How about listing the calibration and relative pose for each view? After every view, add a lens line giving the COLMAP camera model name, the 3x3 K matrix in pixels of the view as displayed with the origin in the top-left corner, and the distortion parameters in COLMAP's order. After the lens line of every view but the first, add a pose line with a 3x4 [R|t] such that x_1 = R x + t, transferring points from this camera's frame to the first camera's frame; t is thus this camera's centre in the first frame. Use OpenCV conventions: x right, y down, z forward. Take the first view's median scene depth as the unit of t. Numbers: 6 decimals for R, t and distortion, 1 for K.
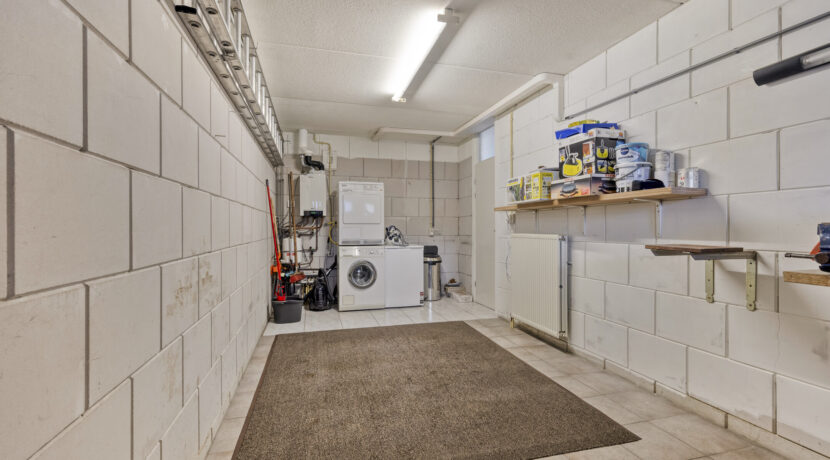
lens RADIAL K [[374.9, 0, 415.3], [0, 374.9, 220.3], [0, 0, 1]] dist [-0.000804, 0.000556]
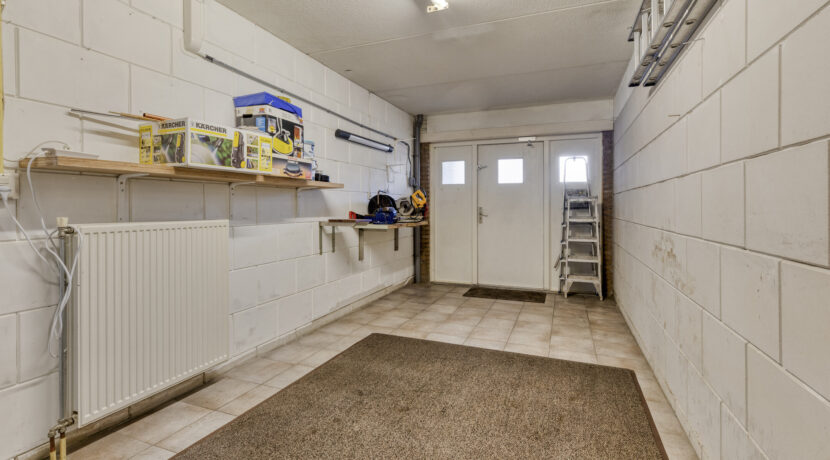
lens RADIAL K [[374.9, 0, 415.3], [0, 374.9, 220.3], [0, 0, 1]] dist [-0.000804, 0.000556]
pose [[-0.796309, -0.017749, 0.604630, -0.406571], [-0.009654, 0.999815, 0.016635, 0.026502], [-0.604813, 0.007409, -0.796333, 1.580383]]
